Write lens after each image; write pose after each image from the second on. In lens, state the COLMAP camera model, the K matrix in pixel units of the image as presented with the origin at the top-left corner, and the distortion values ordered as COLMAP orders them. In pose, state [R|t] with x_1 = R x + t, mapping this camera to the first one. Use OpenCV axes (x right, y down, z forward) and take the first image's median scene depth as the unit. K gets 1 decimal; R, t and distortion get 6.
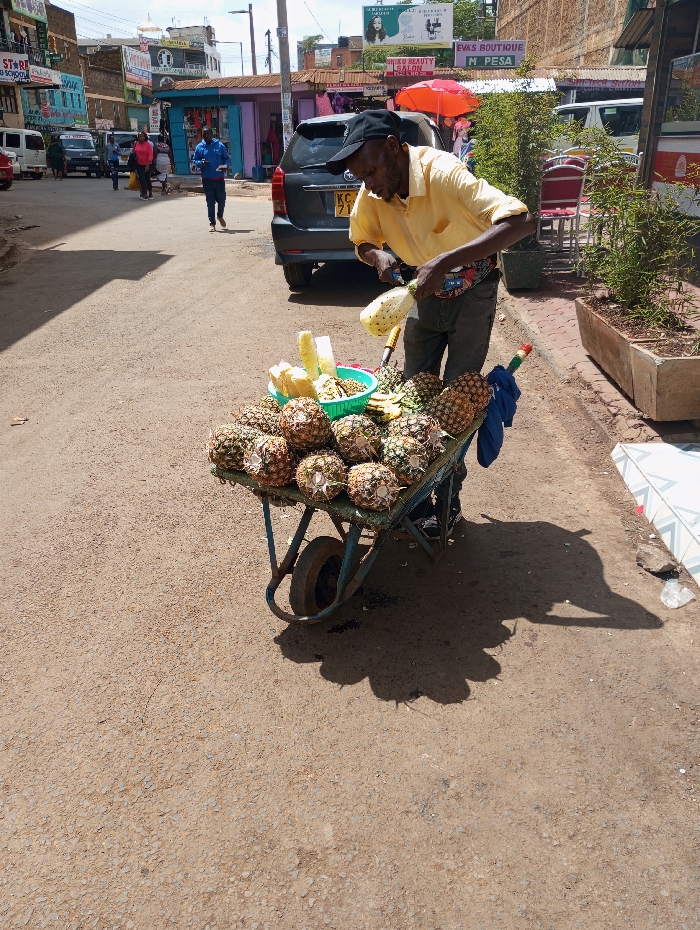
lens RADIAL K [[752.7, 0, 362.8], [0, 752.7, 464.2], [0, 0, 1]] dist [0.074914, -0.095143]
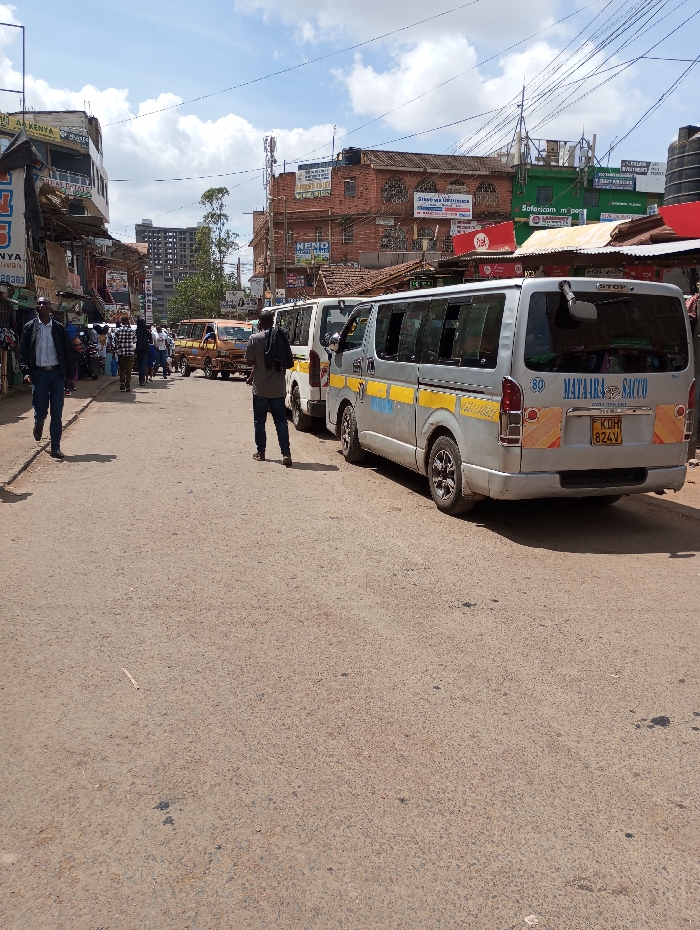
lens RADIAL K [[752.7, 0, 362.8], [0, 752.7, 464.2], [0, 0, 1]] dist [0.074914, -0.095143]
pose [[0.973792, -0.023464, 0.226228, -0.262973], [0.072143, 0.975166, -0.209394, -0.388660], [-0.215697, 0.220227, 0.951302, 0.924230]]
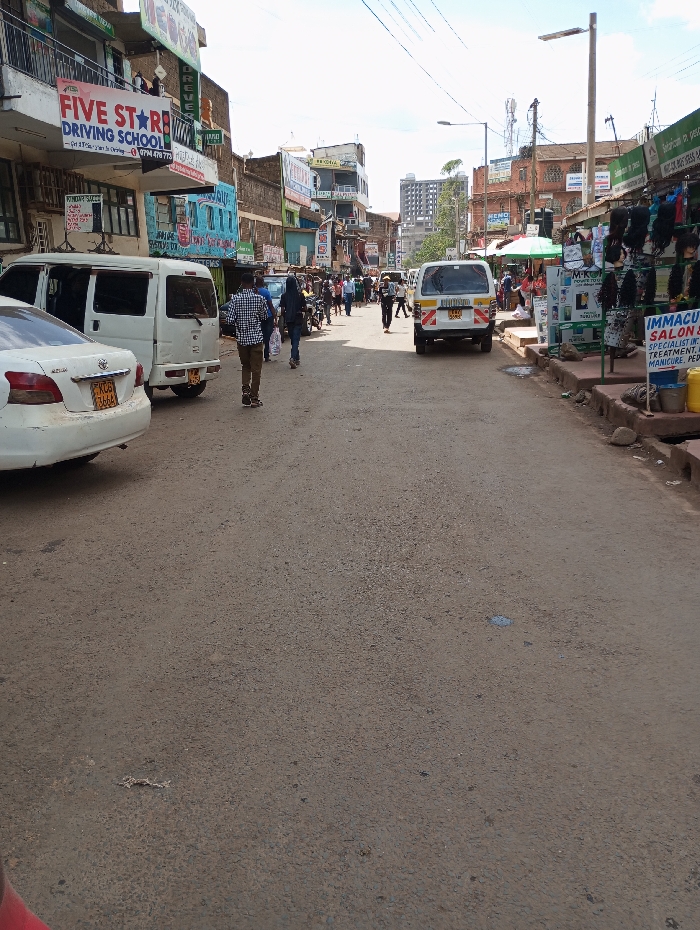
lens RADIAL K [[752.7, 0, 362.8], [0, 752.7, 464.2], [0, 0, 1]] dist [0.074914, -0.095143]
pose [[0.993887, -0.001282, -0.110394, -0.192768], [-0.015388, 0.988564, -0.150017, -0.181879], [0.109324, 0.150799, 0.982501, 0.420854]]
